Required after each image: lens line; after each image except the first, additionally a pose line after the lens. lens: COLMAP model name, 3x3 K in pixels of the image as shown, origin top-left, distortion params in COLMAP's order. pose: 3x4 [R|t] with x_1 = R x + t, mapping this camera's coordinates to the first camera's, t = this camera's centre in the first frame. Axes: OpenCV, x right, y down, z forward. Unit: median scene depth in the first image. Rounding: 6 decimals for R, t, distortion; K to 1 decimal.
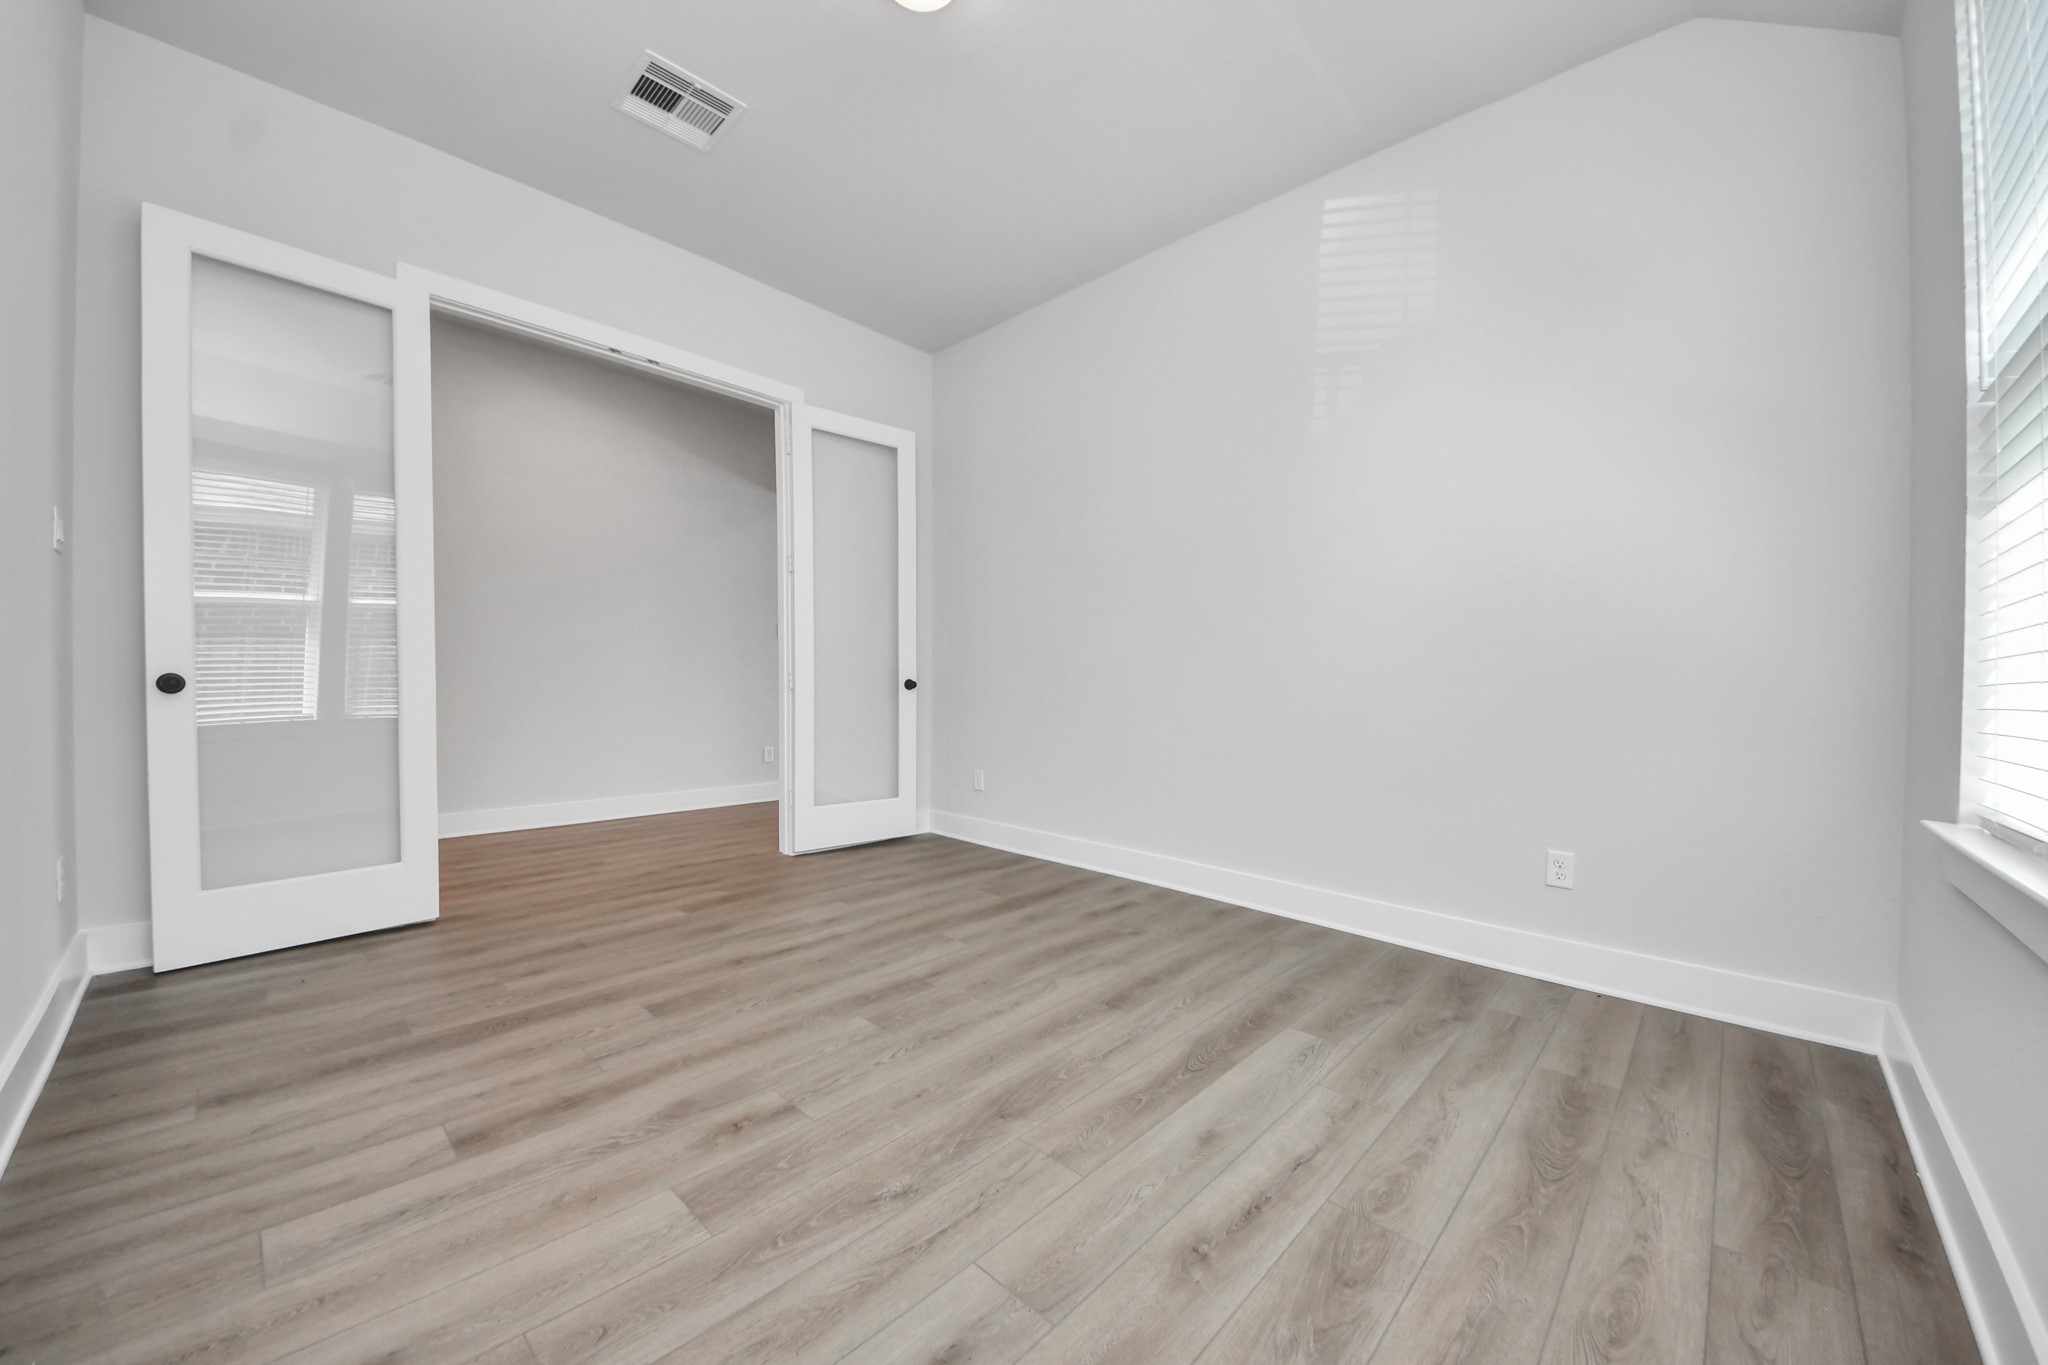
lens RADIAL K [[749.2, 0, 1022.0], [0, 749.2, 689.5], [0, 0, 1]] dist [-0.001658, -0.000290]
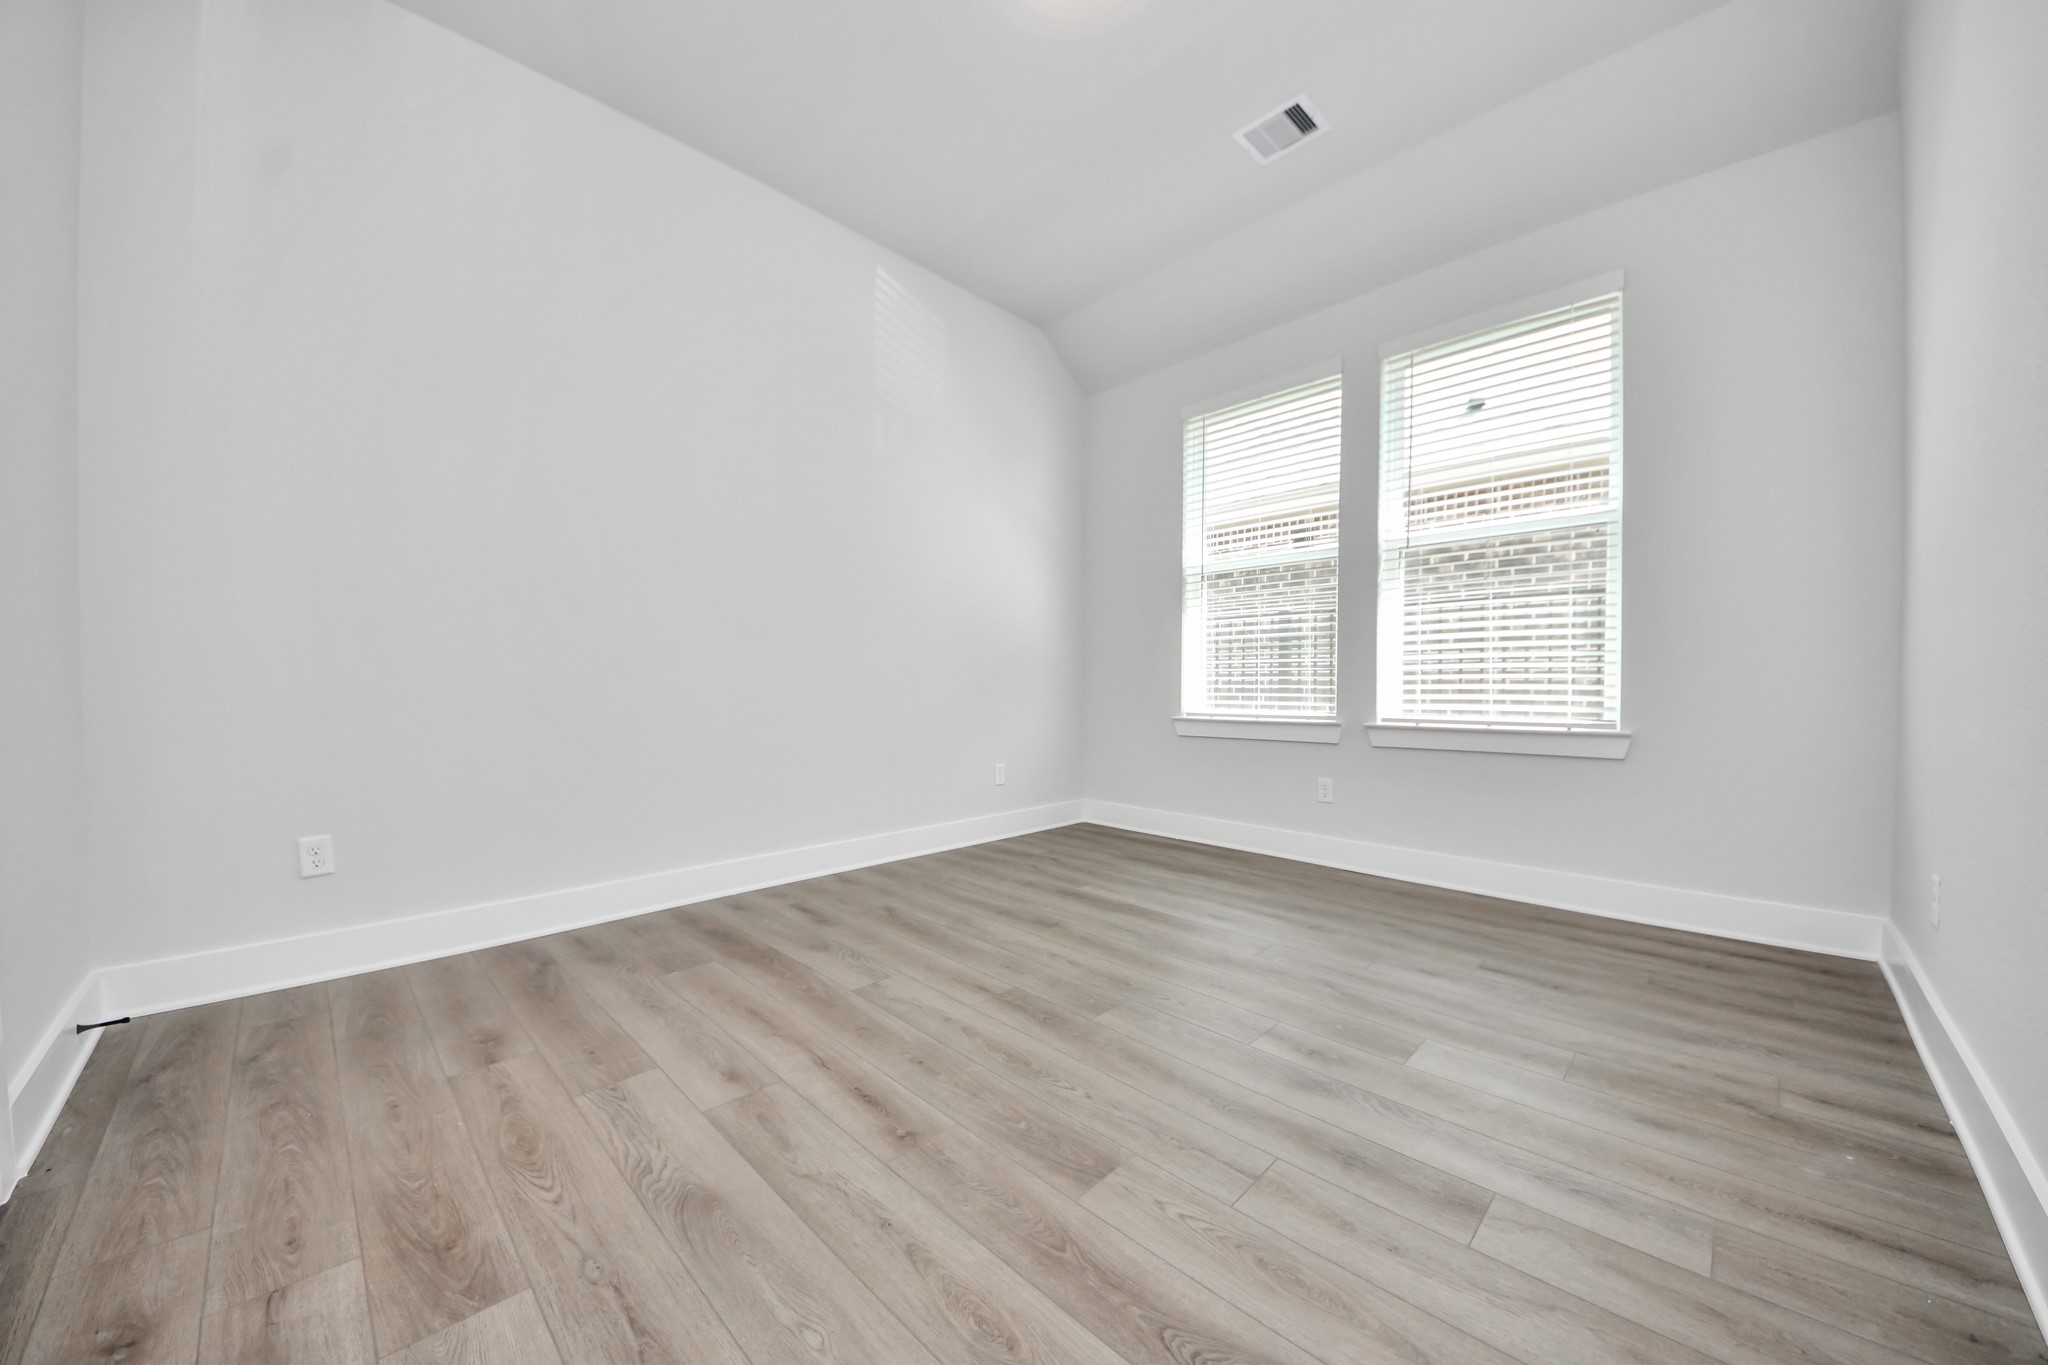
lens RADIAL K [[749.2, 0, 1013.4], [0, 749.2, 678.2], [0, 0, 1]] dist [-0.001658, -0.000290]
pose [[0.031021, -0.017995, 0.999357, -0.937413], [0.018137, 0.999683, 0.017438, -0.003367], [-0.999354, 0.017585, 0.031338, 0.873271]]
